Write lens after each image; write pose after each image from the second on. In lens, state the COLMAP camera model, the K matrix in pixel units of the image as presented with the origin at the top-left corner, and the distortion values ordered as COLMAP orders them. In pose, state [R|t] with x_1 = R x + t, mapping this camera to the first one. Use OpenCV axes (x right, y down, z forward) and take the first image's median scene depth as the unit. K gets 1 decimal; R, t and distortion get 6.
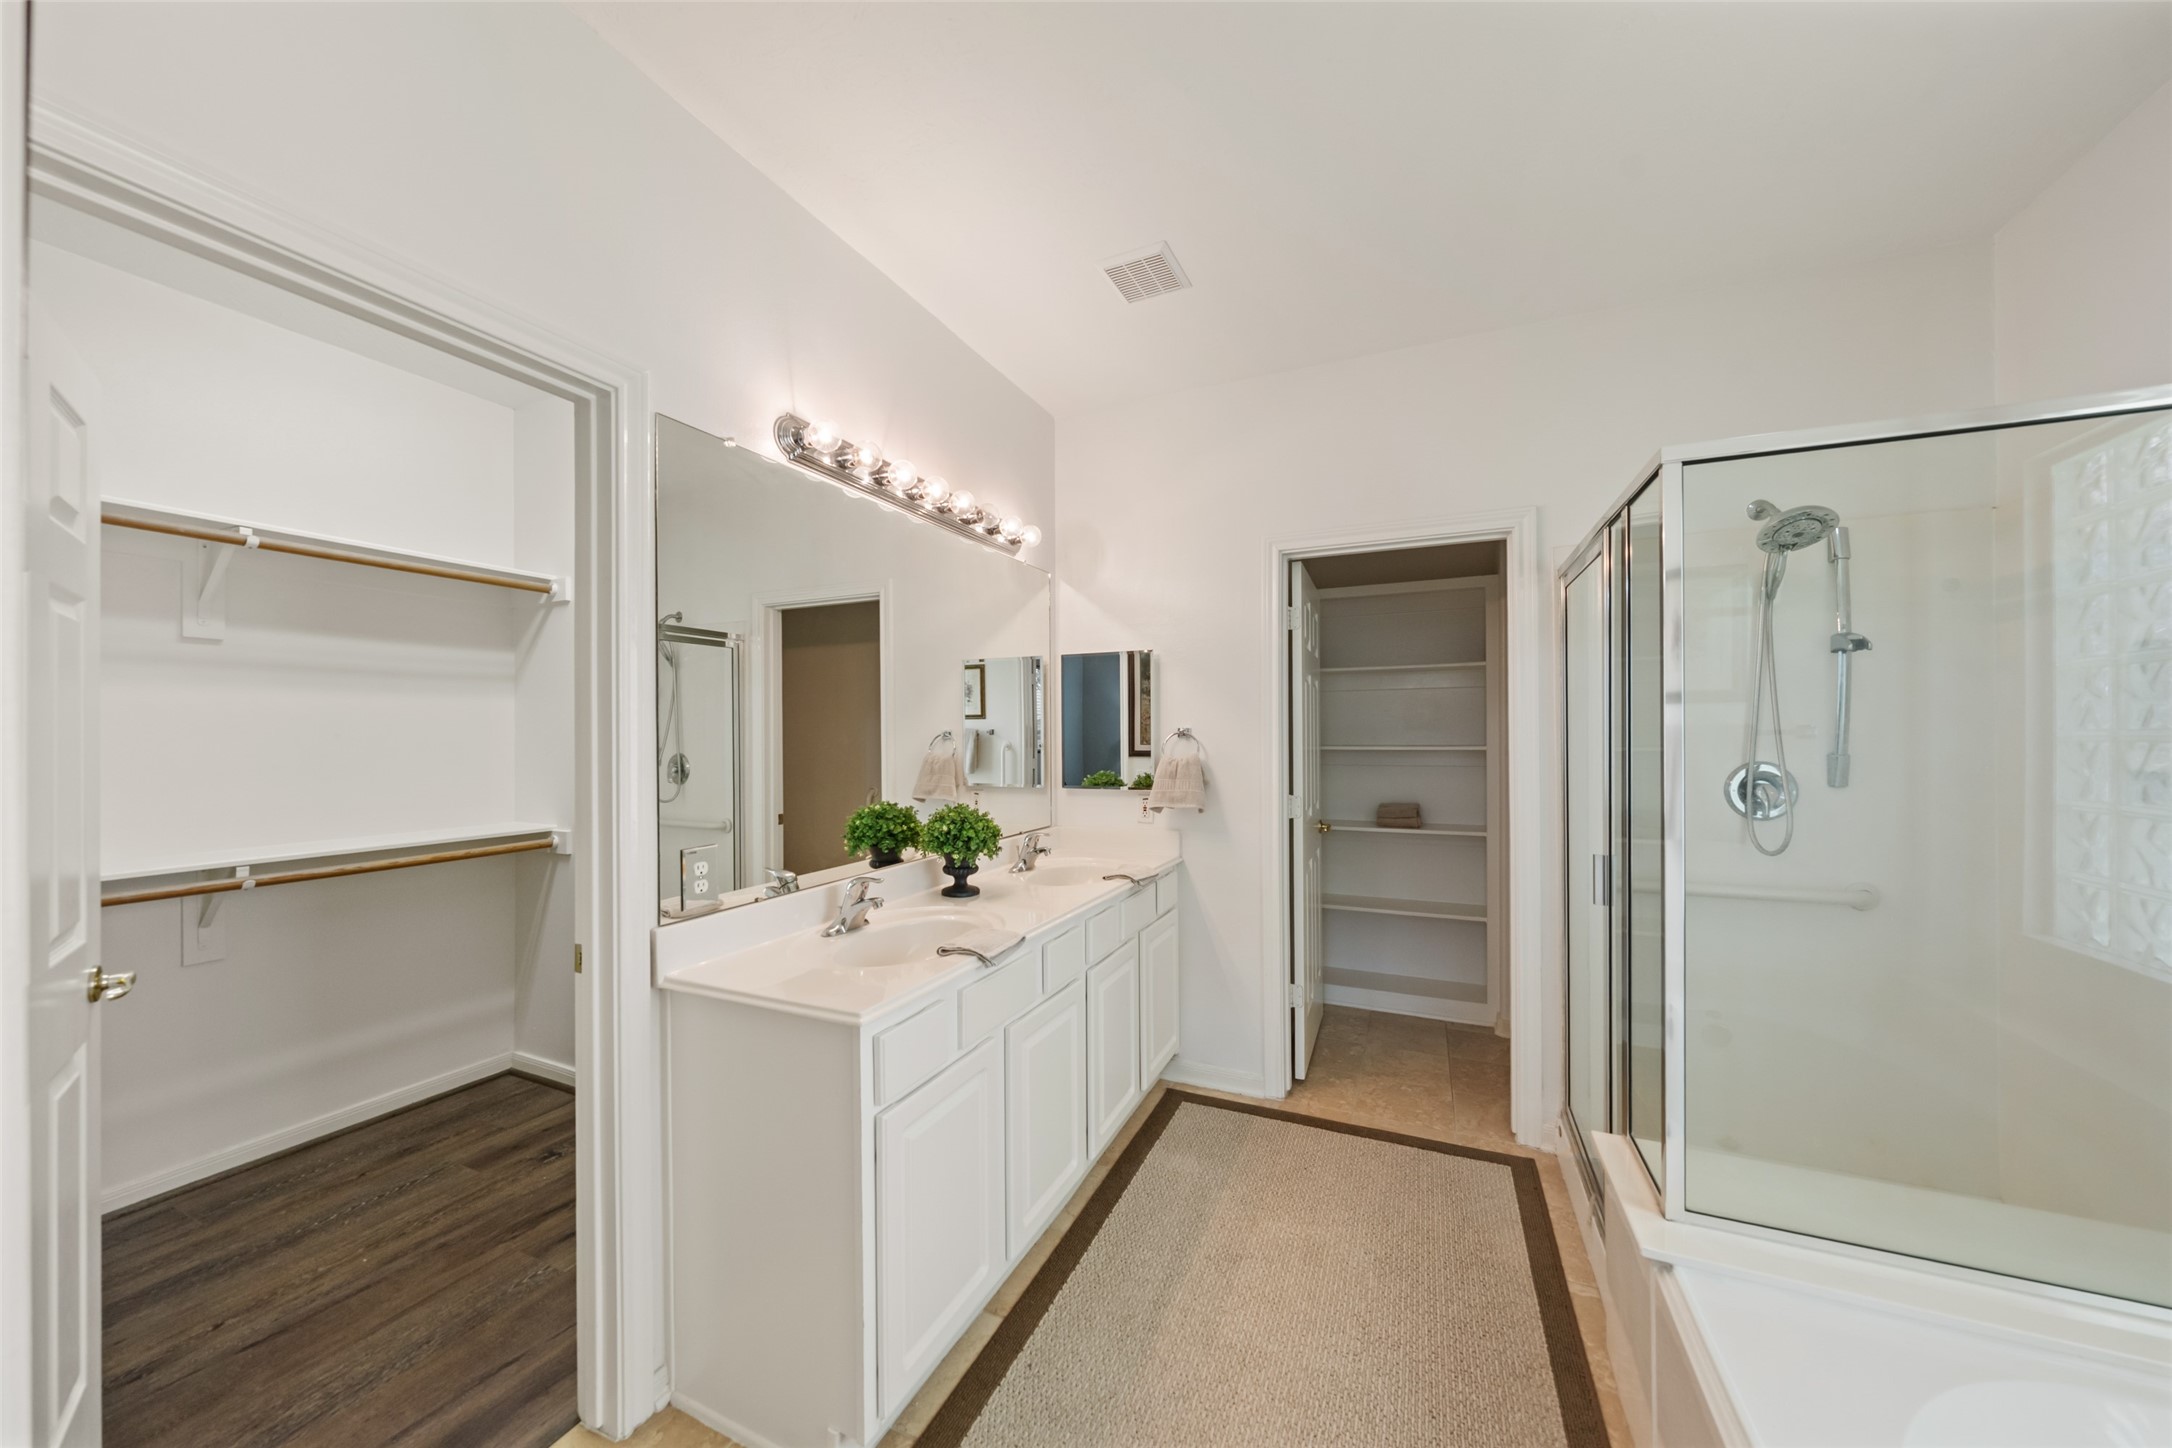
lens RADIAL K [[743.2, 0, 1087.6], [0, 743.2, 731.4], [0, 0, 1]] dist [-0.007944, 0.000942]
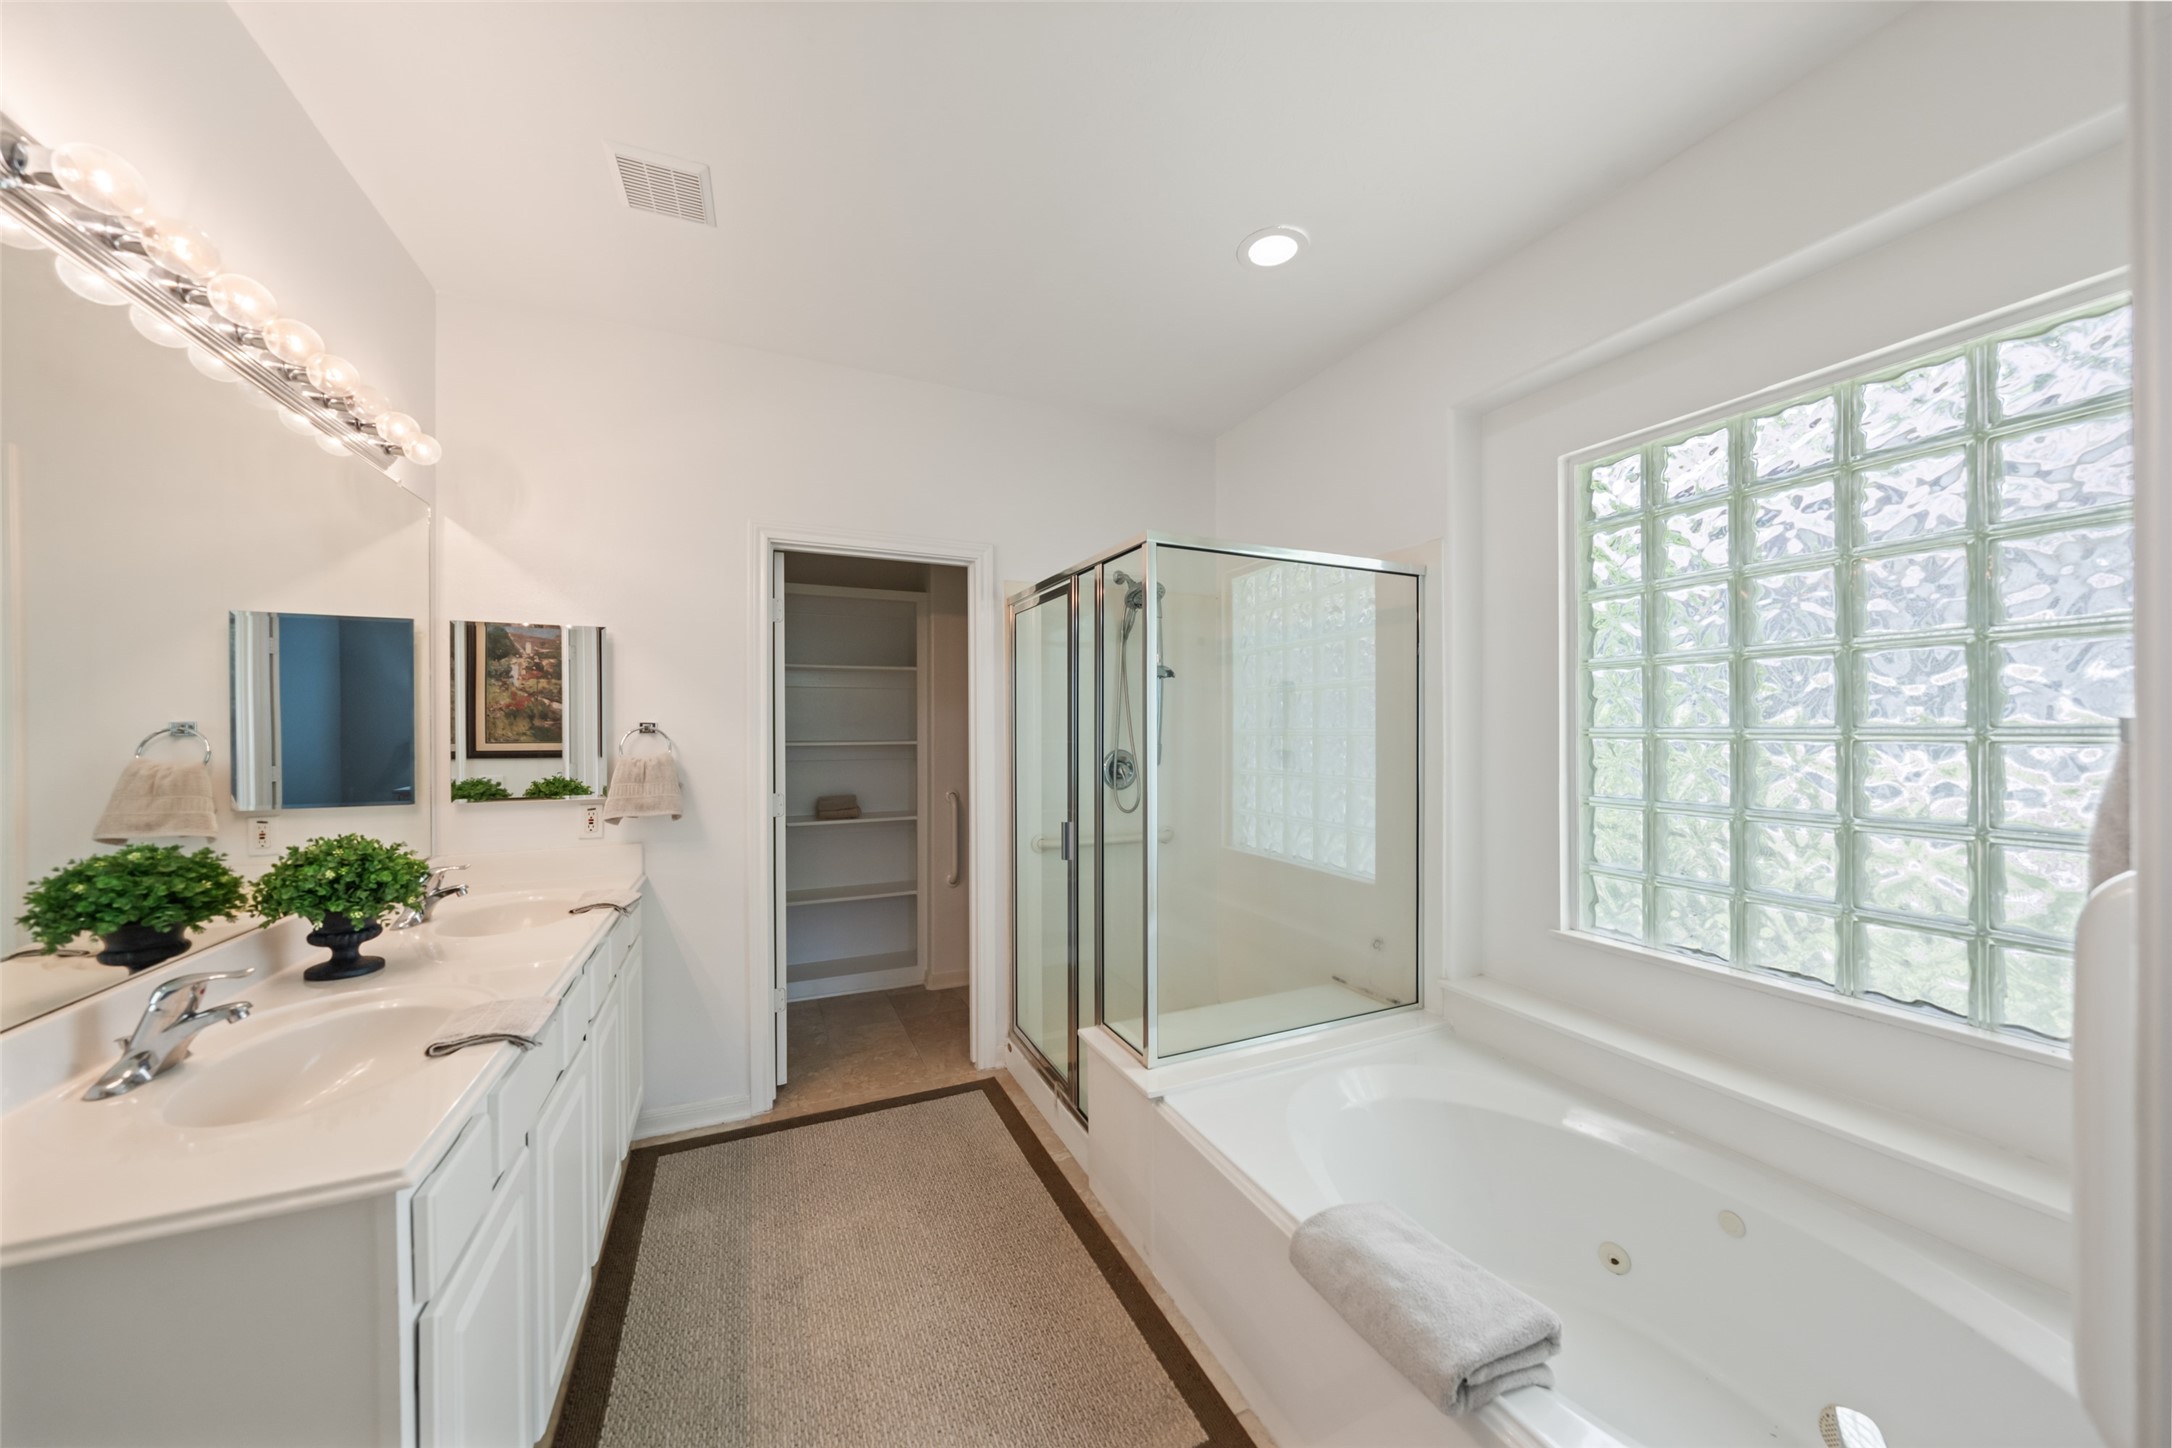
lens RADIAL K [[743.2, 0, 1060.5], [0, 743.2, 727.1], [0, 0, 1]] dist [-0.007944, 0.000942]
pose [[0.669056, 0.005543, 0.743191, -0.311927], [-0.005159, 0.999983, -0.002815, 0.000964], [-0.743194, -0.001951, 0.669073, 0.125492]]
